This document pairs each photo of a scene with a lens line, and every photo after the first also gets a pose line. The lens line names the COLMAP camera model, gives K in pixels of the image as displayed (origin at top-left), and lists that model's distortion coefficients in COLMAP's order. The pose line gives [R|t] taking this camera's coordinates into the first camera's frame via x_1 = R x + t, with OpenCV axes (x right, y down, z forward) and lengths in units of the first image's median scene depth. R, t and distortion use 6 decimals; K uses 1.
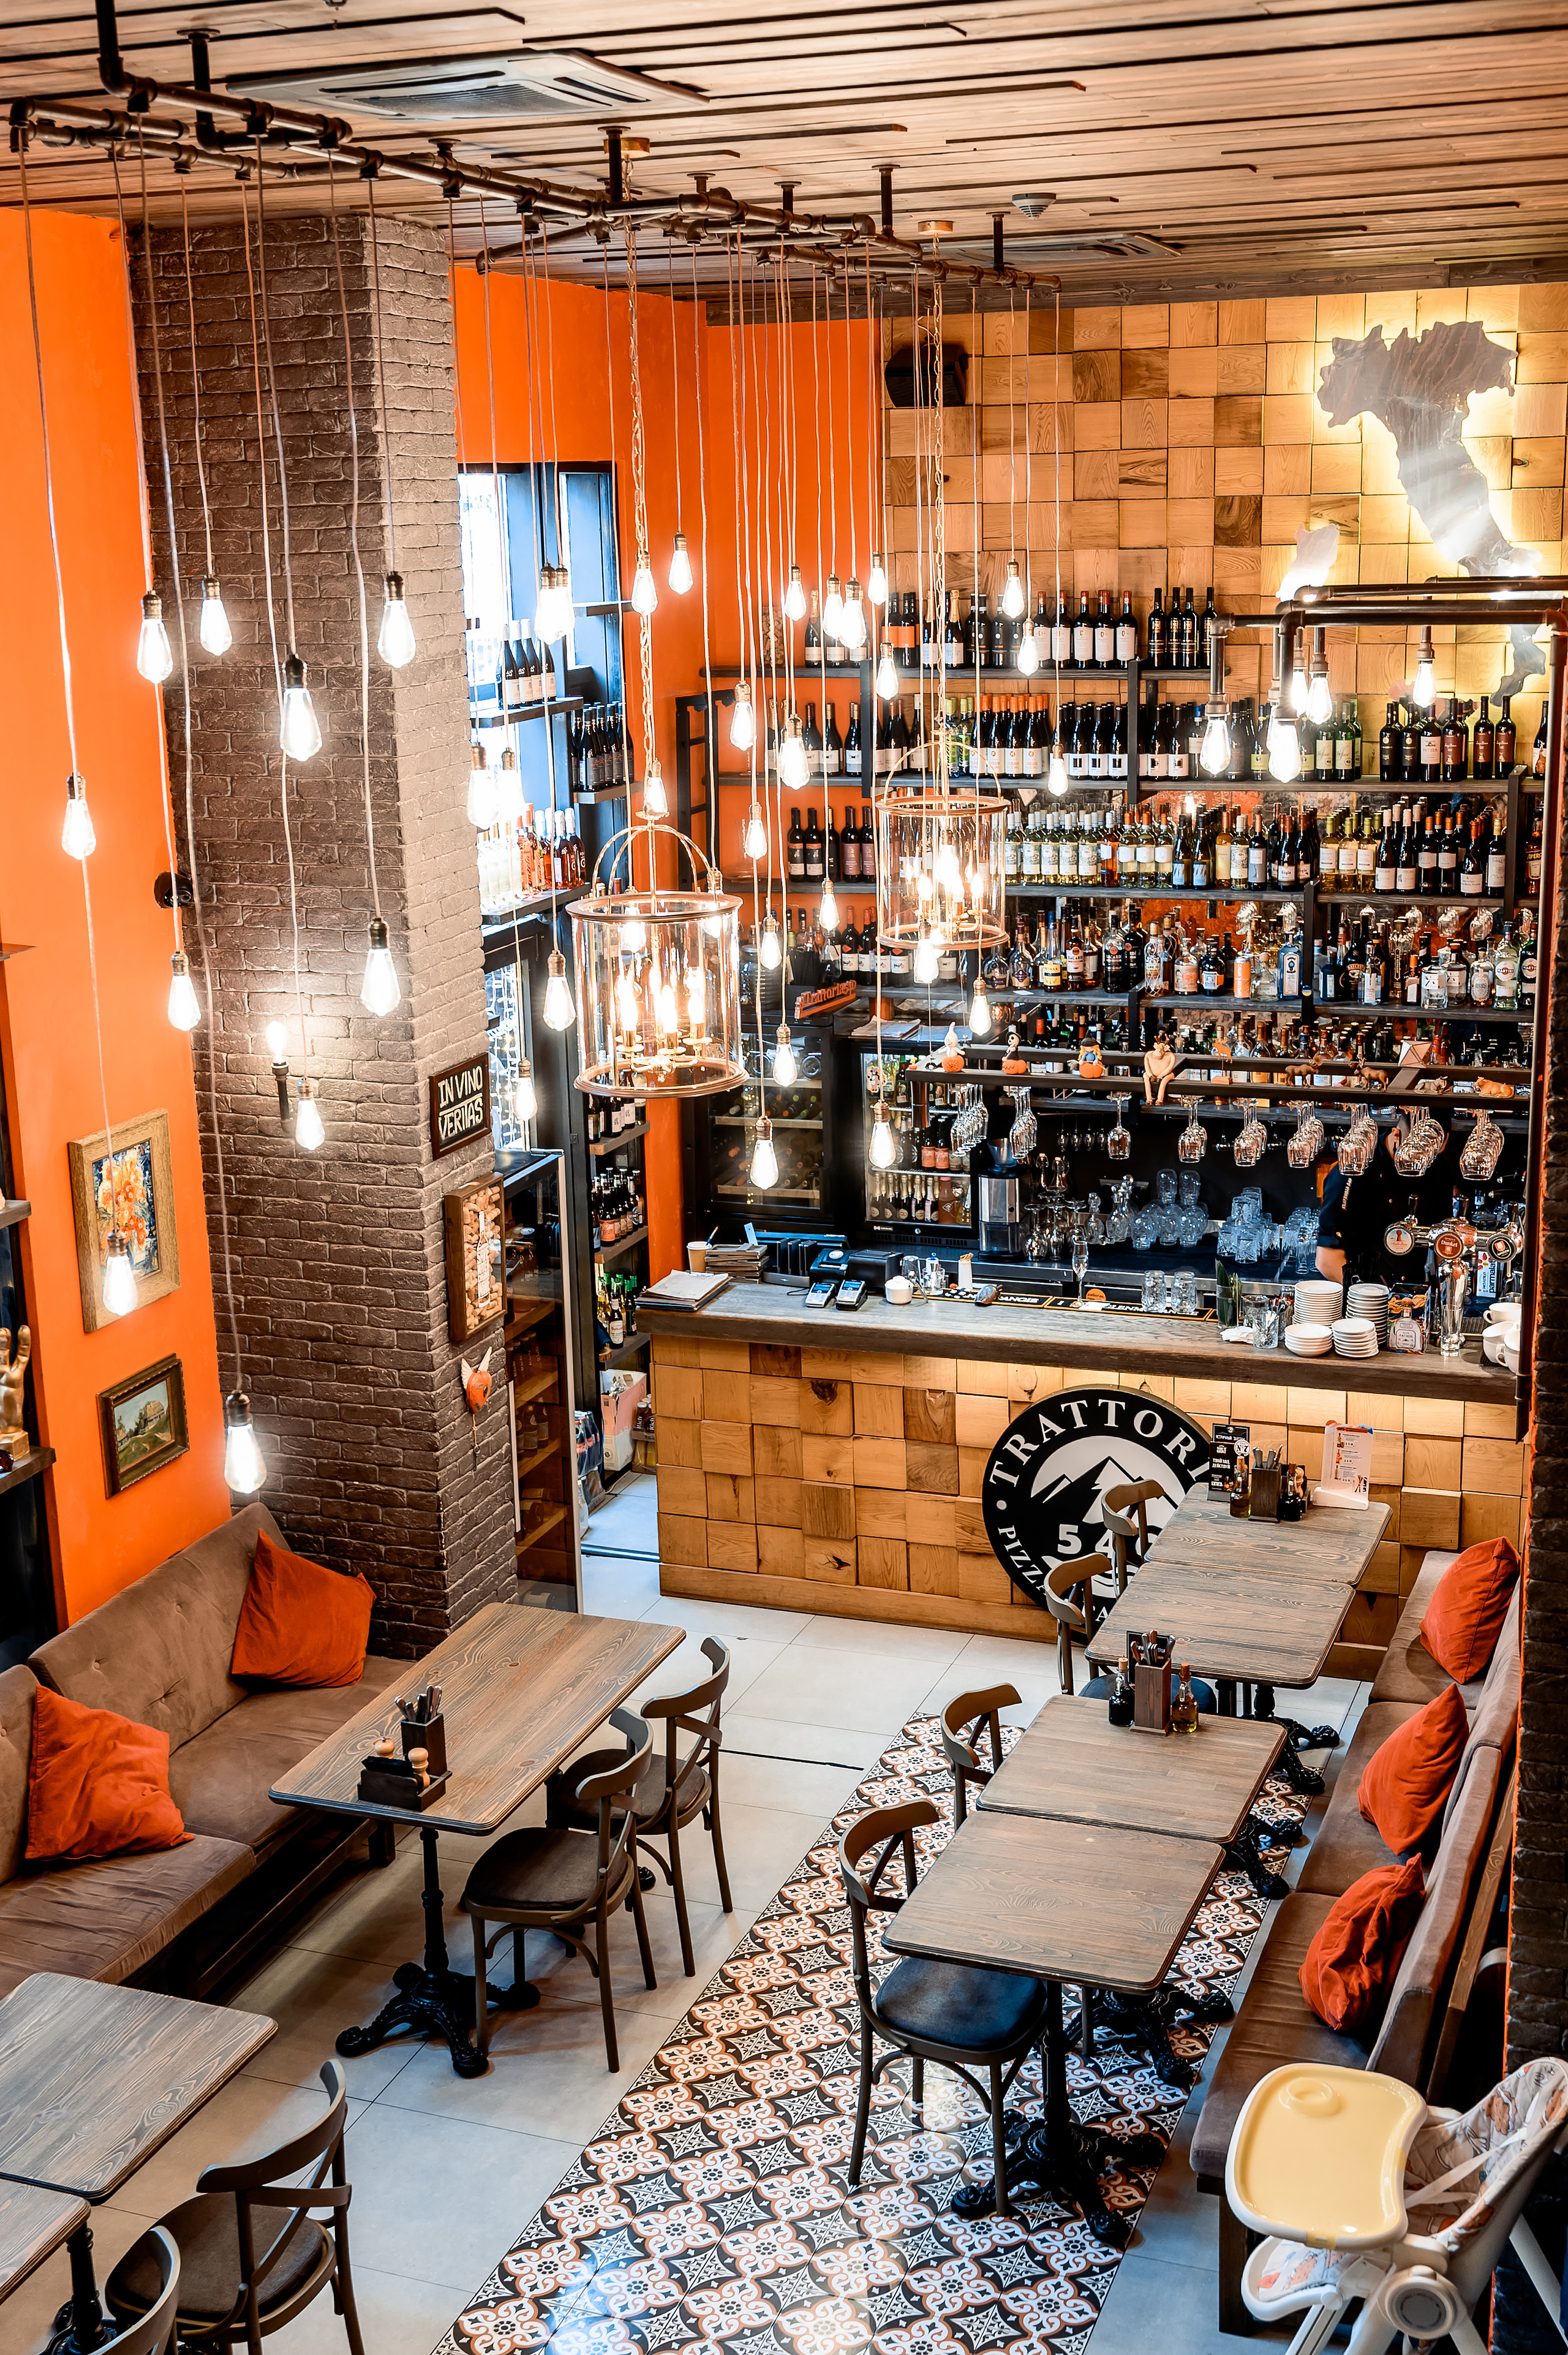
lens RADIAL K [[2752.5, 0, 784.0], [0, 2752.5, 1177.5], [0, 0, 1]] dist [-0.002952, -0.001739]
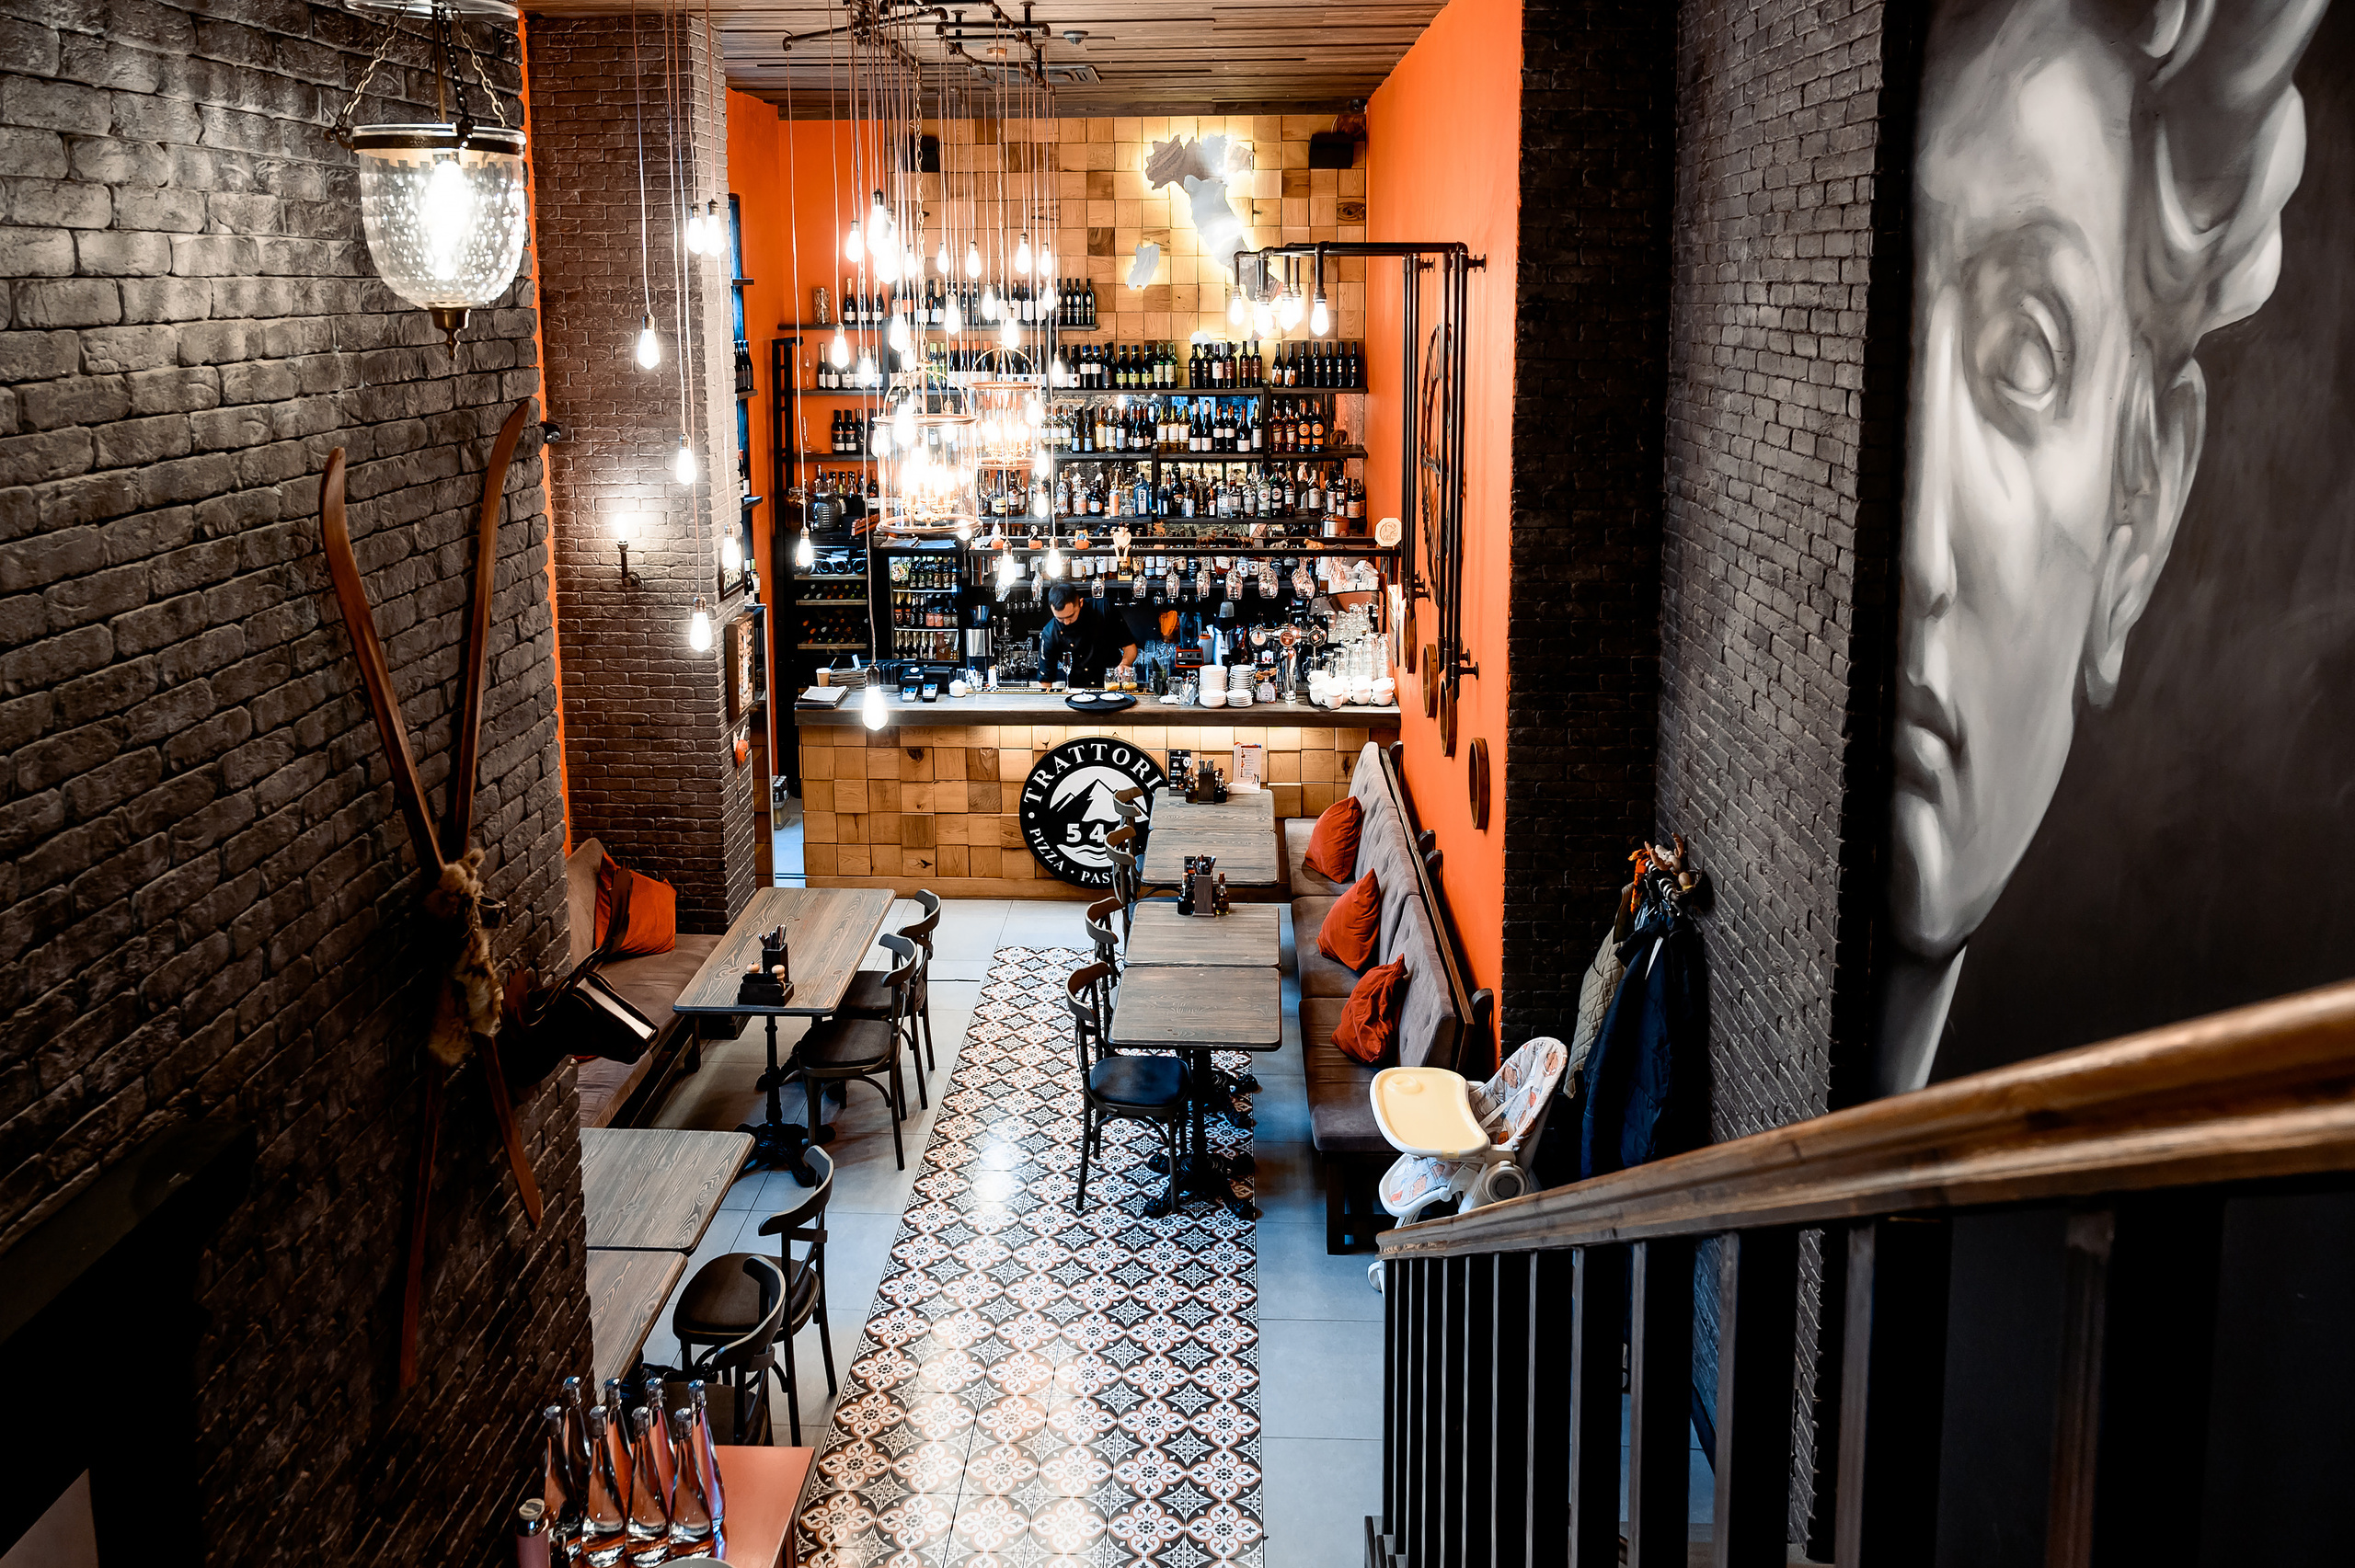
lens RADIAL K [[1690.7, 0, 1173.7], [0, 1690.7, 471.7], [0, 0, 1]] dist [-0.004360, 0.000341]
pose [[0.949402, -0.017059, 0.313601, -0.151374], [0.057403, 0.991129, -0.119866, 0.041790], [-0.308774, 0.131803, 0.941959, 0.002084]]
